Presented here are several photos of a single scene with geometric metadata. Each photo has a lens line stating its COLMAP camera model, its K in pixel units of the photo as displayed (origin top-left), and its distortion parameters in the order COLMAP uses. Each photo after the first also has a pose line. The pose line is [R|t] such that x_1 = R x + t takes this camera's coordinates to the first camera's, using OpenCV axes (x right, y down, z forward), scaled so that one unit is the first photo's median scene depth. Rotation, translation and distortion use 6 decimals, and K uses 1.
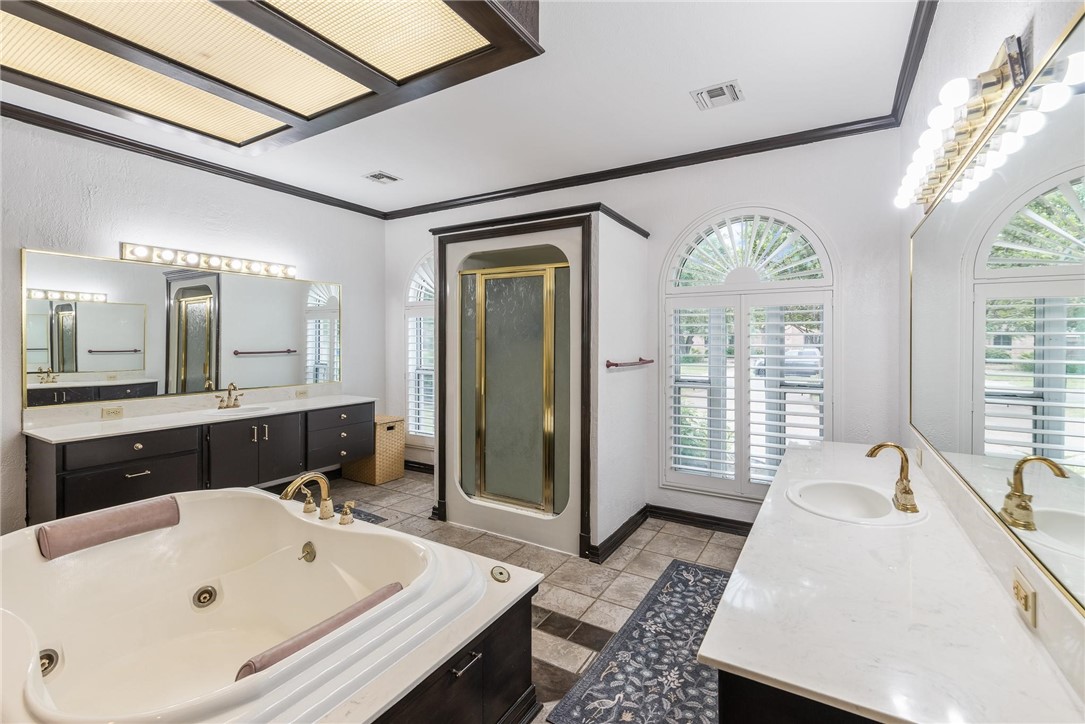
lens RADIAL K [[465.4, 0, 545.2], [0, 465.4, 381.5], [0, 0, 1]] dist [-0.000243, 0.000009]
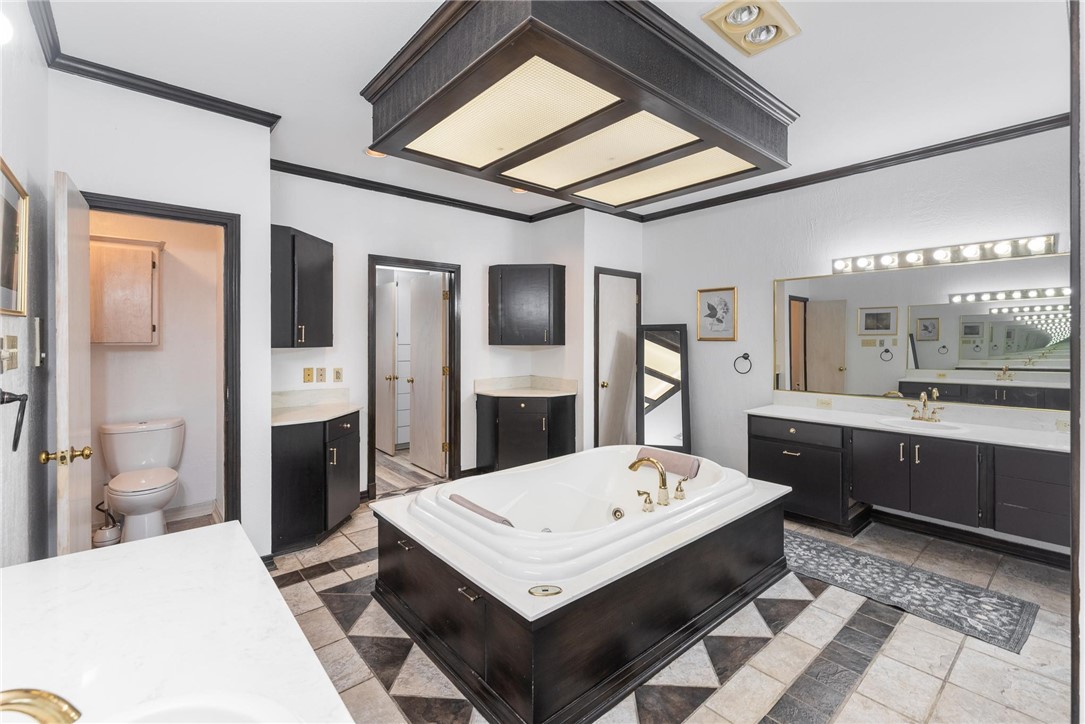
lens RADIAL K [[478.3, 0, 541.8], [0, 478.3, 337.0], [0, 0, 1]] dist [-0.001062, -0.000061]
pose [[-0.323913, -0.001247, -0.946086, 0.472180], [-0.083052, 0.996176, 0.027121, -0.076379], [0.942434, 0.087360, -0.322778, 0.734097]]
